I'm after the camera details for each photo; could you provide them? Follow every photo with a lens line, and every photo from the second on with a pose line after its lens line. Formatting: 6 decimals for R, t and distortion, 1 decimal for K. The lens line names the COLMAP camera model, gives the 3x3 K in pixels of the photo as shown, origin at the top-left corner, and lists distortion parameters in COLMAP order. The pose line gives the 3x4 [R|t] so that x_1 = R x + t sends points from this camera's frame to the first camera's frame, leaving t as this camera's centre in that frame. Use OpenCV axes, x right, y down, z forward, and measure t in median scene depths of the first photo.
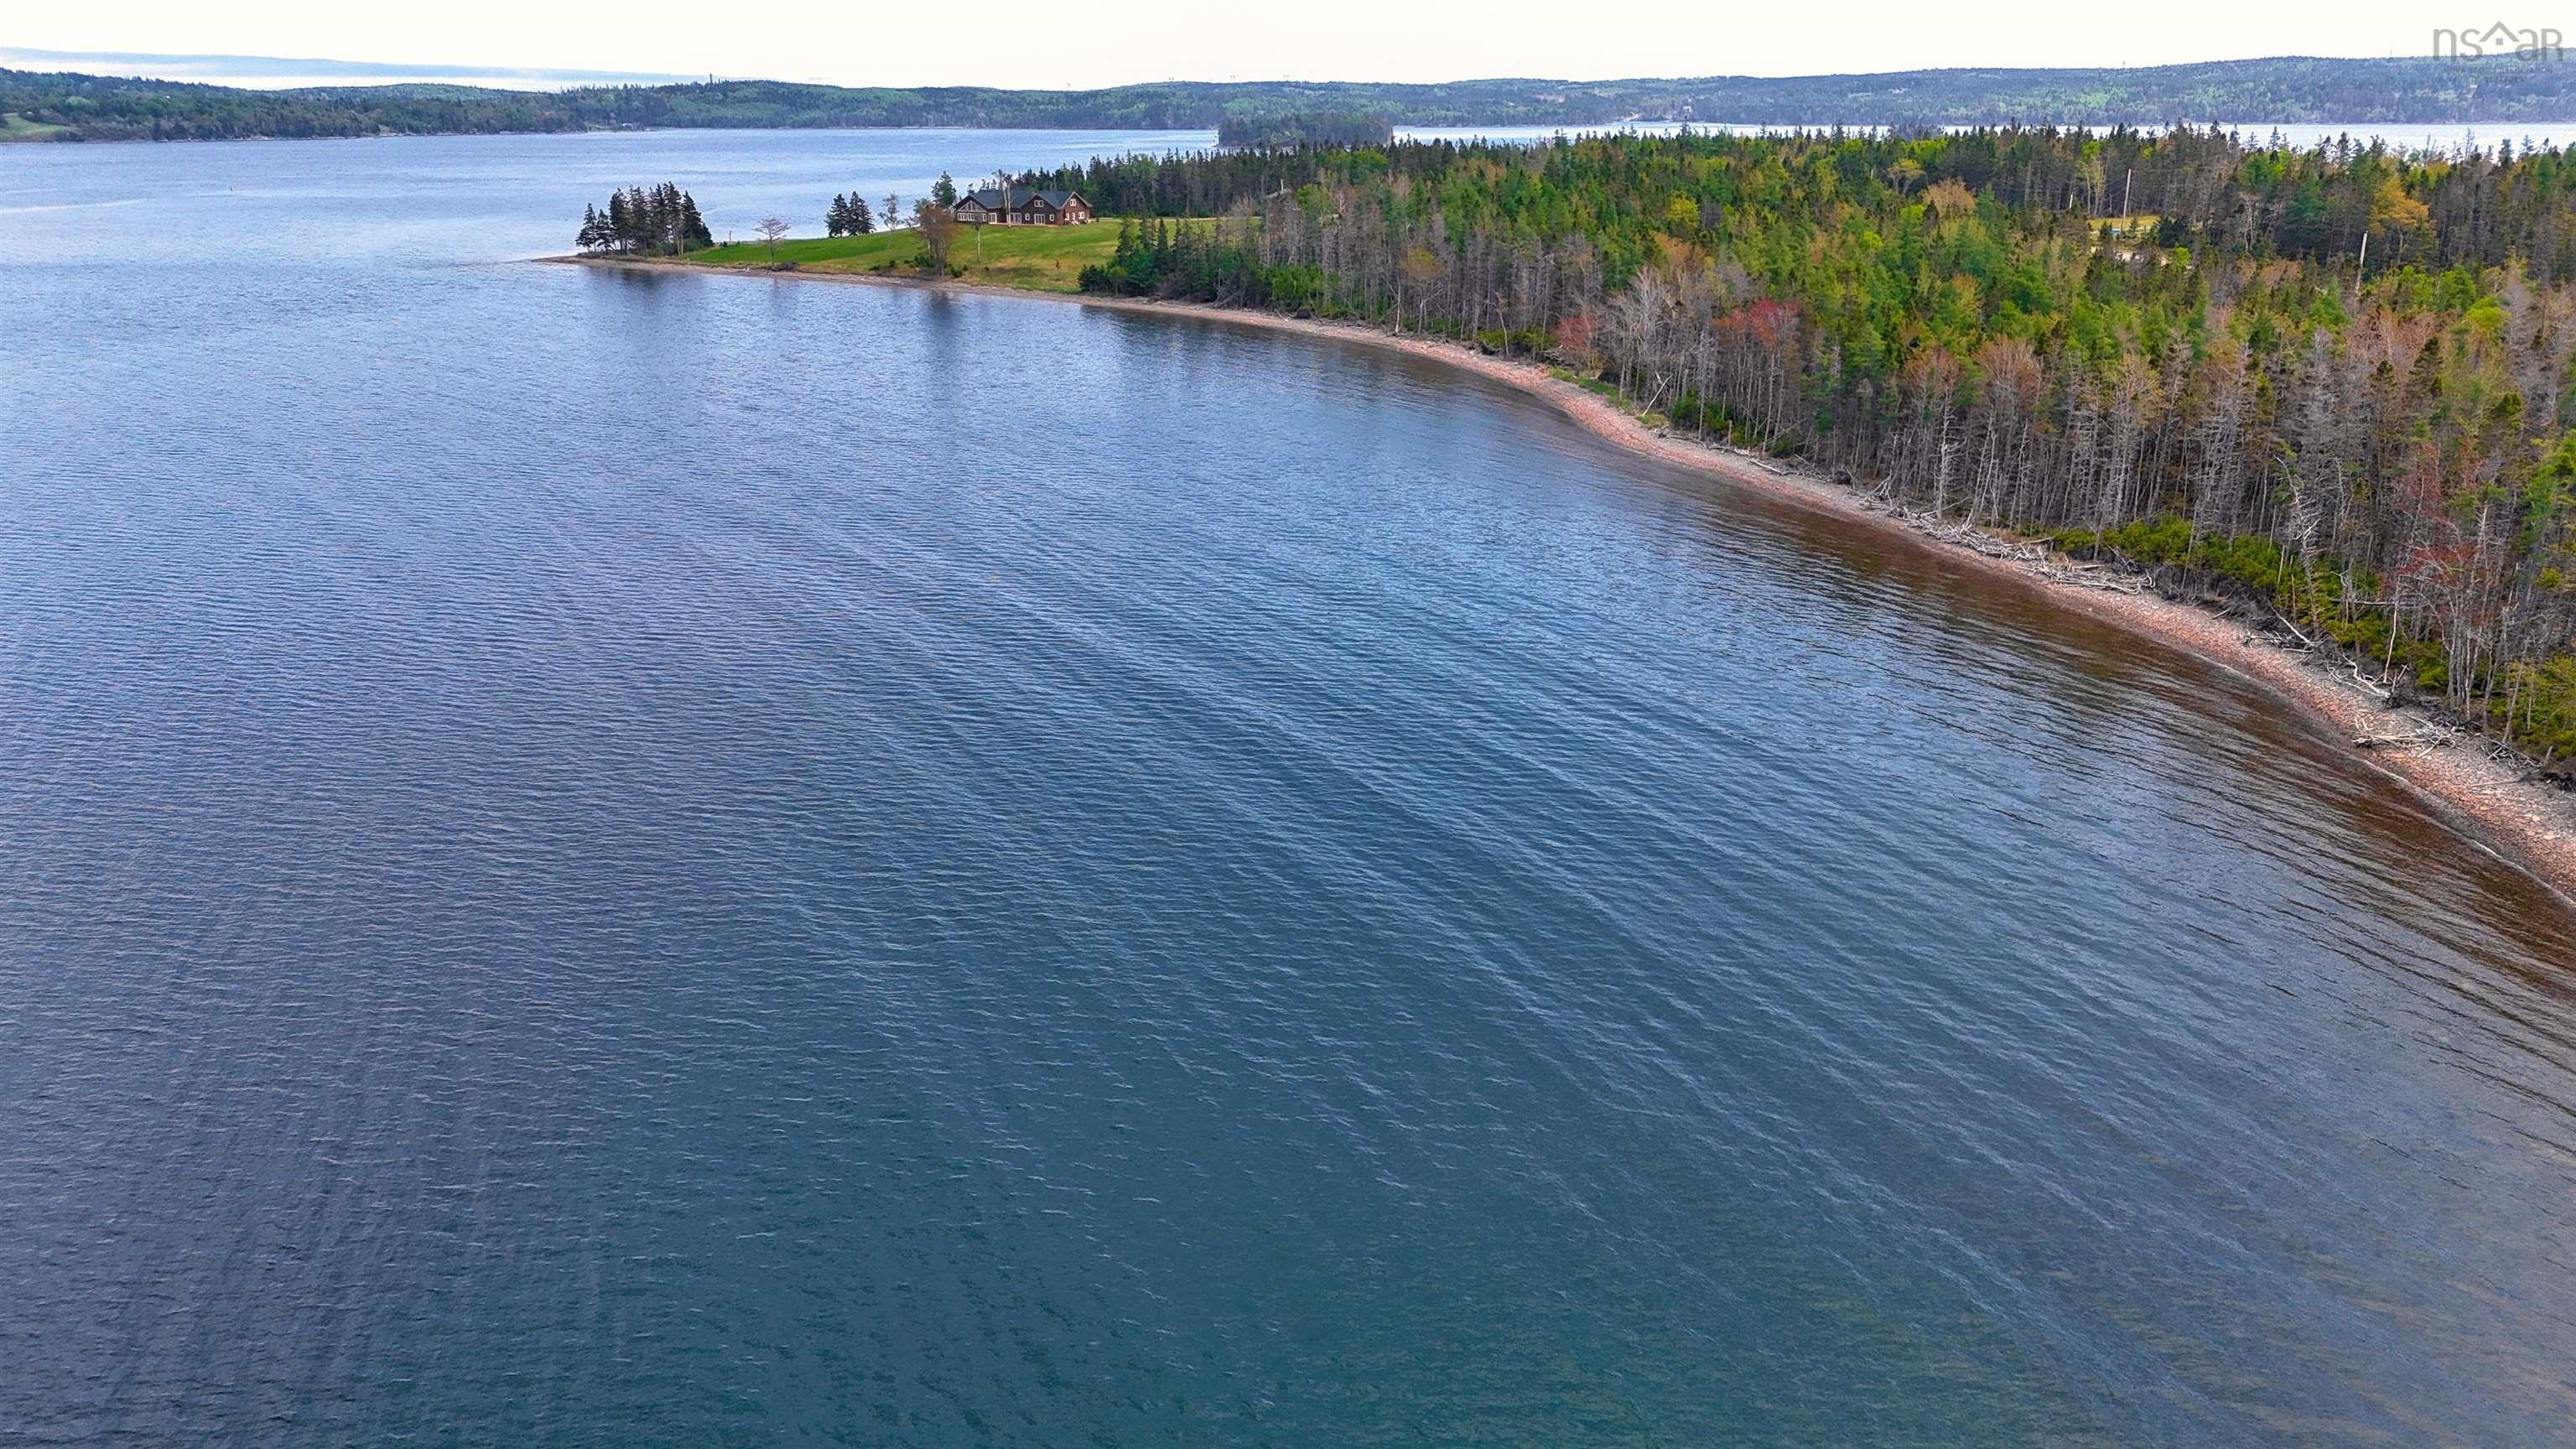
lens RADIAL K [[1888.4, 0, 1288.0], [0, 1888.4, 724.5], [0, 0, 1]] dist [0.099532, -0.098603]
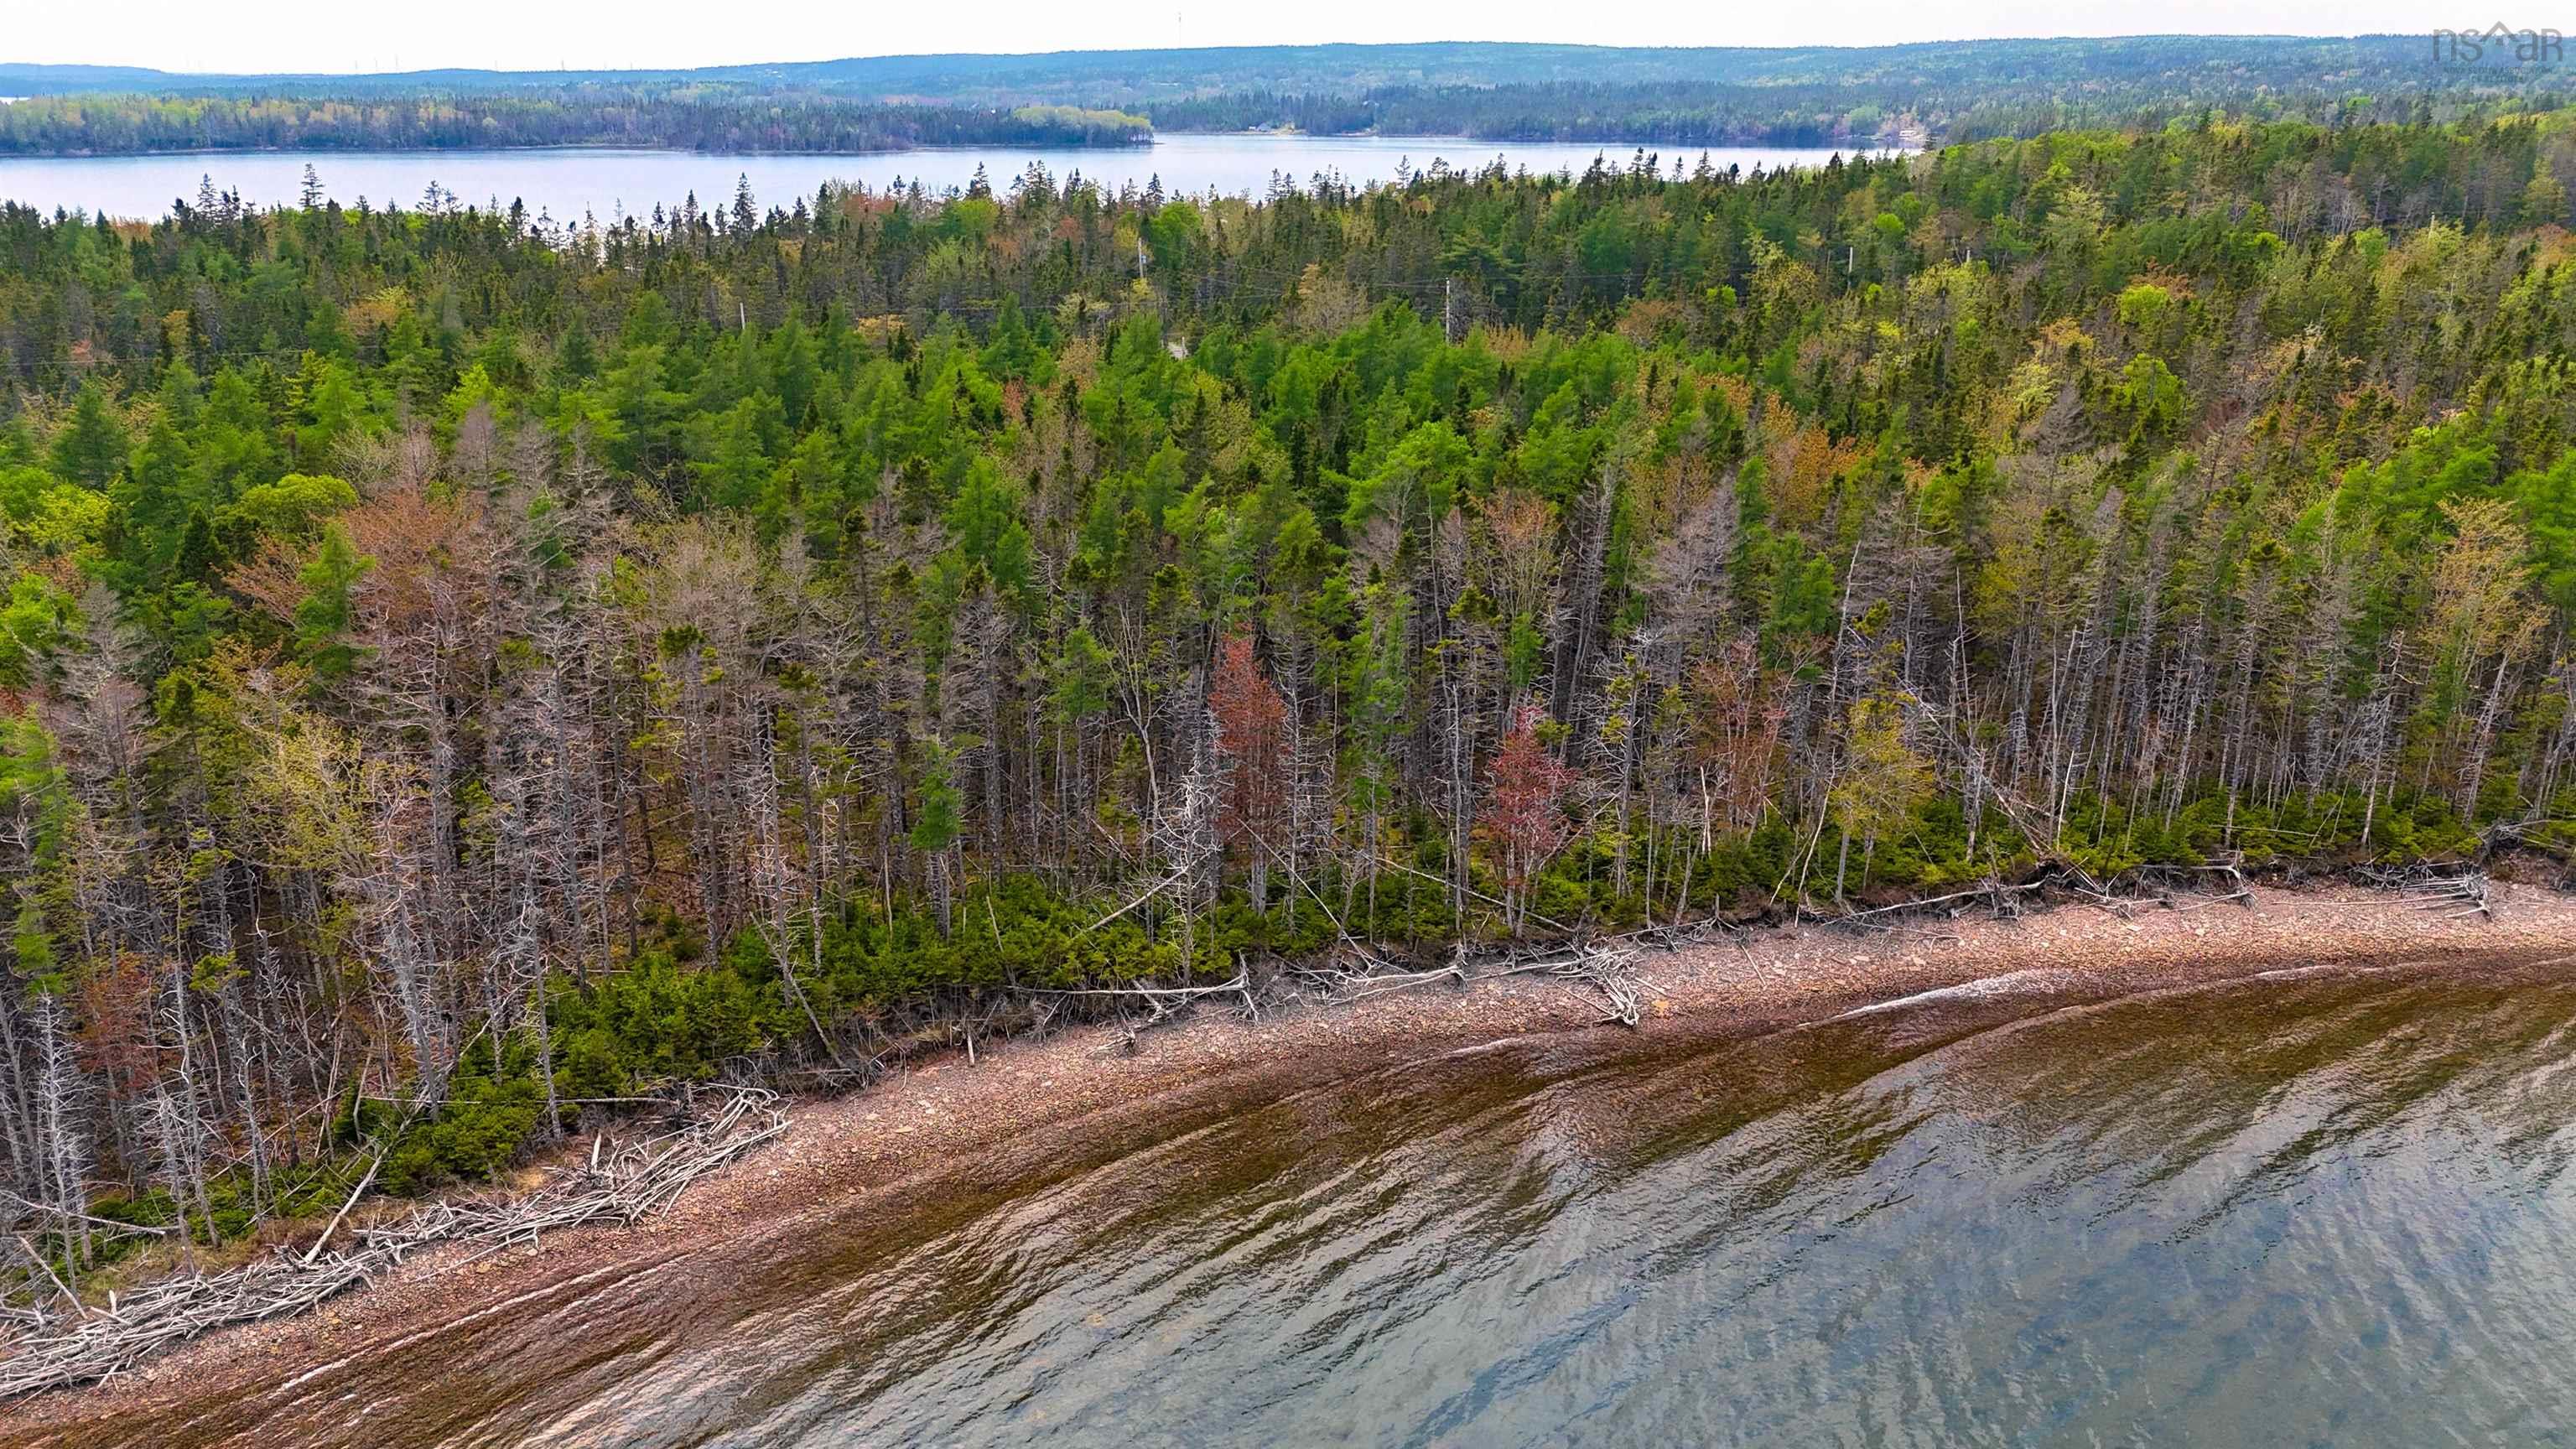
lens RADIAL K [[1903.7, 0, 1313.8], [0, 1903.7, 724.7], [0, 0, 1]] dist [0.089488, -0.097580]
pose [[-0.282525, -0.301329, 0.910703, -0.014157], [0.307335, 0.870902, 0.383503, -0.292375], [-0.908694, 0.388240, -0.153442, 0.875523]]
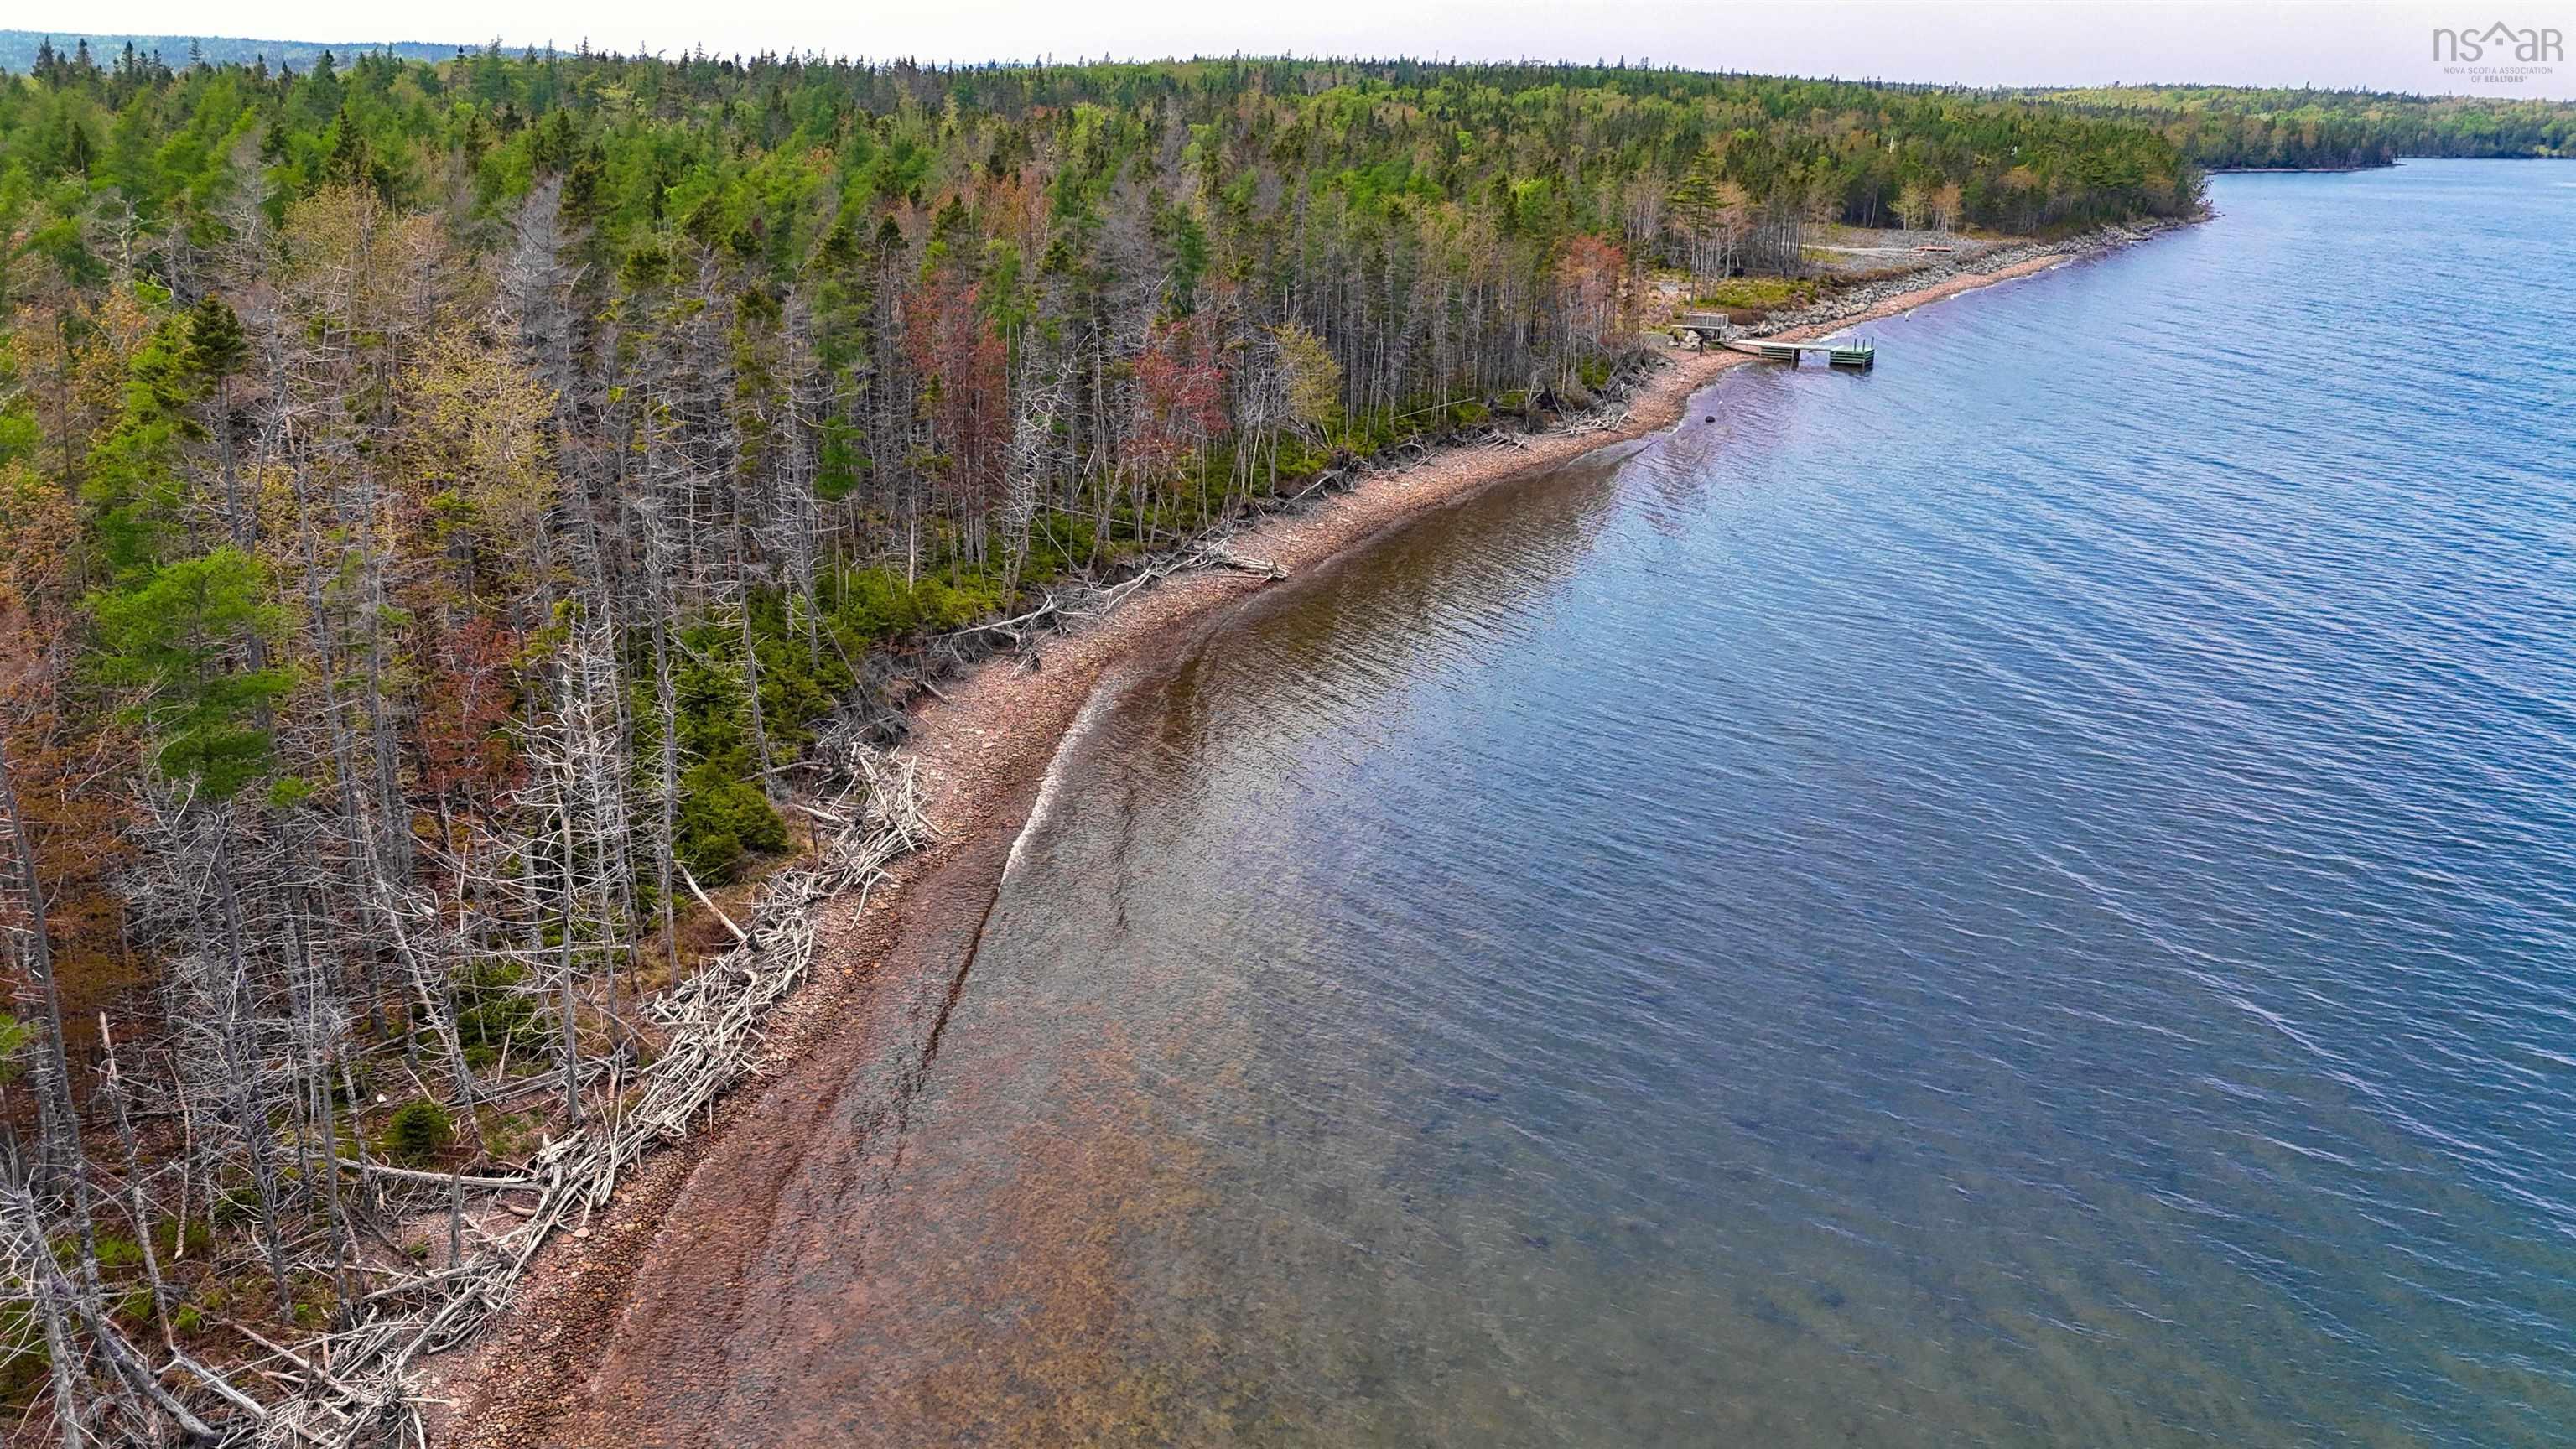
lens RADIAL K [[1897.1, 0, 1288.0], [0, 1897.1, 724.5], [0, 0, 1]] dist [0.061841, -0.075848]
pose [[-0.928164, -0.120219, 0.352220, 0.179733], [0.112309, 0.811799, 0.573035, -0.322161], [-0.354822, 0.571428, -0.739981, 1.254001]]
